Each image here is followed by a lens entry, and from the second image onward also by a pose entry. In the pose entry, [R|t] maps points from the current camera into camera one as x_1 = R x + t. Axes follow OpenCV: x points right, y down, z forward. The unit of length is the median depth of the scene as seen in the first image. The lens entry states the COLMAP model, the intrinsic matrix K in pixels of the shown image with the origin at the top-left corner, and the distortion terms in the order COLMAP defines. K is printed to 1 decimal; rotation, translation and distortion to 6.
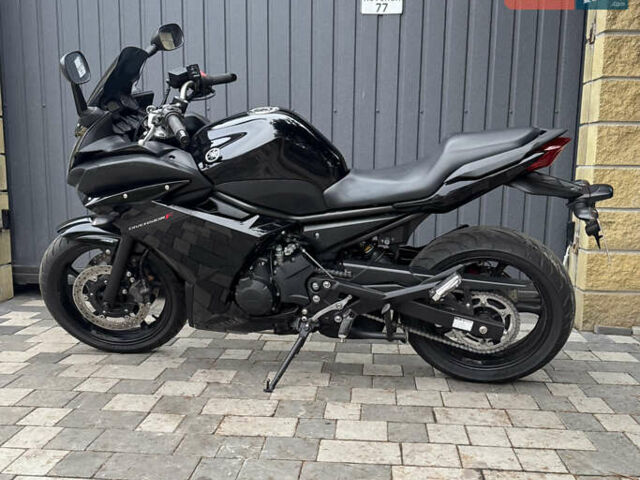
lens RADIAL K [[618.5, 0, 327.4], [0, 618.5, 237.4], [0, 0, 1]] dist [0.011404, 0.000000]
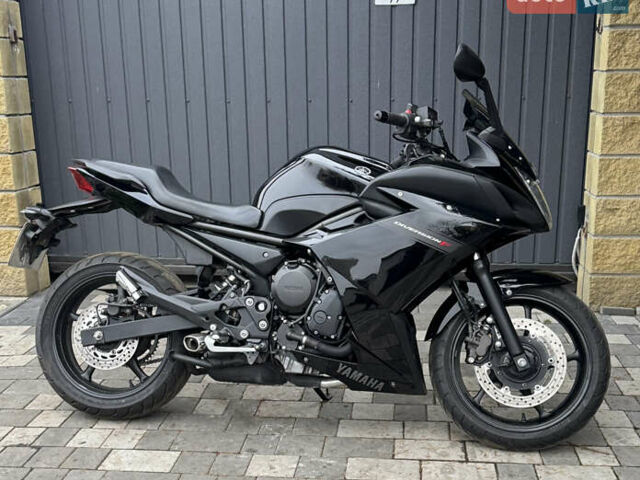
lens RADIAL K [[655.9, 0, 326.3], [0, 655.9, 249.8], [0, 0, 1]] dist [-0.007962, 0.000000]
pose [[0.999203, -0.018778, -0.035211, 0.006420], [0.021306, 0.997115, 0.072852, -0.047344], [0.033741, -0.073544, 0.996721, -0.124287]]
